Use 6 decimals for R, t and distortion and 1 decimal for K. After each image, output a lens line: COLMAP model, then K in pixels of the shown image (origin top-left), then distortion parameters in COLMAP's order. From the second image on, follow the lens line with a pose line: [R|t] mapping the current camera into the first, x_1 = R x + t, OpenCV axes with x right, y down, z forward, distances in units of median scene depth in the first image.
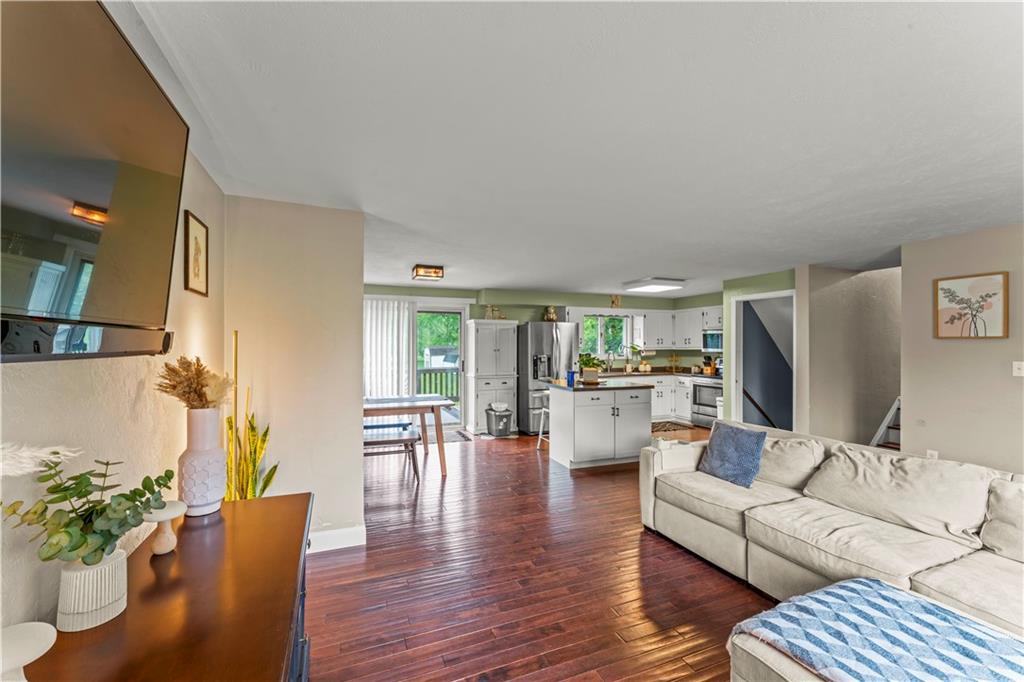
lens RADIAL K [[418.2, 0, 511.0], [0, 418.2, 342.6], [0, 0, 1]] dist [-0.000001, 0.000001]
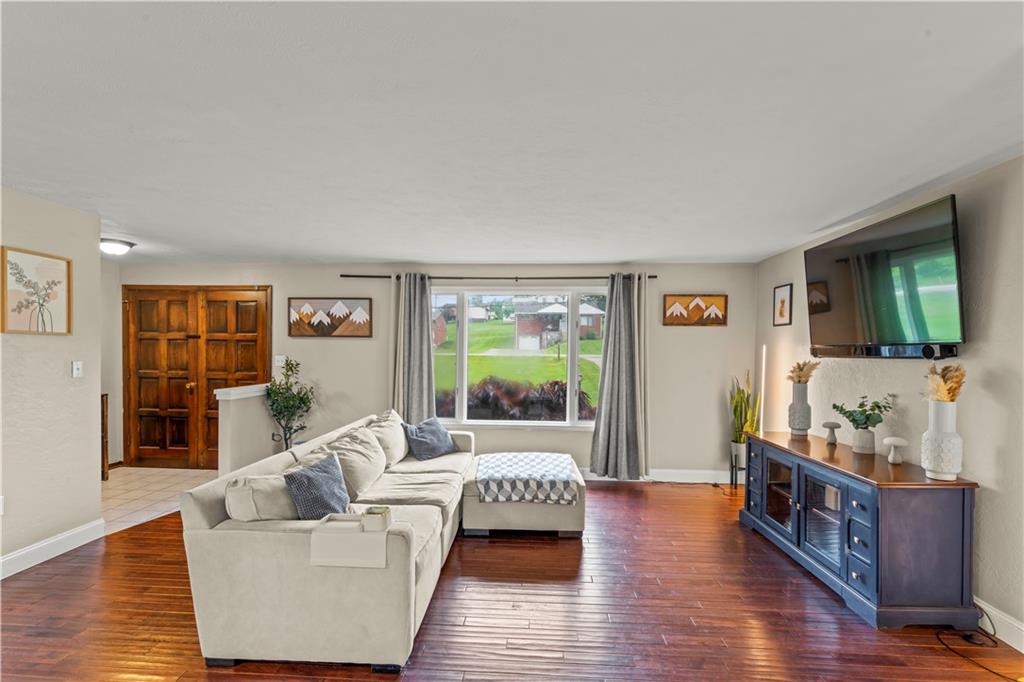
lens RADIAL K [[467.7, 0, 509.2], [0, 467.7, 346.5], [0, 0, 1]] dist [0.000260, 0.000038]
pose [[-0.904440, -0.005270, 0.426568, -0.069106], [-0.008944, 0.999938, -0.006610, 0.011871], [-0.426507, -0.009793, -0.904431, 1.420965]]
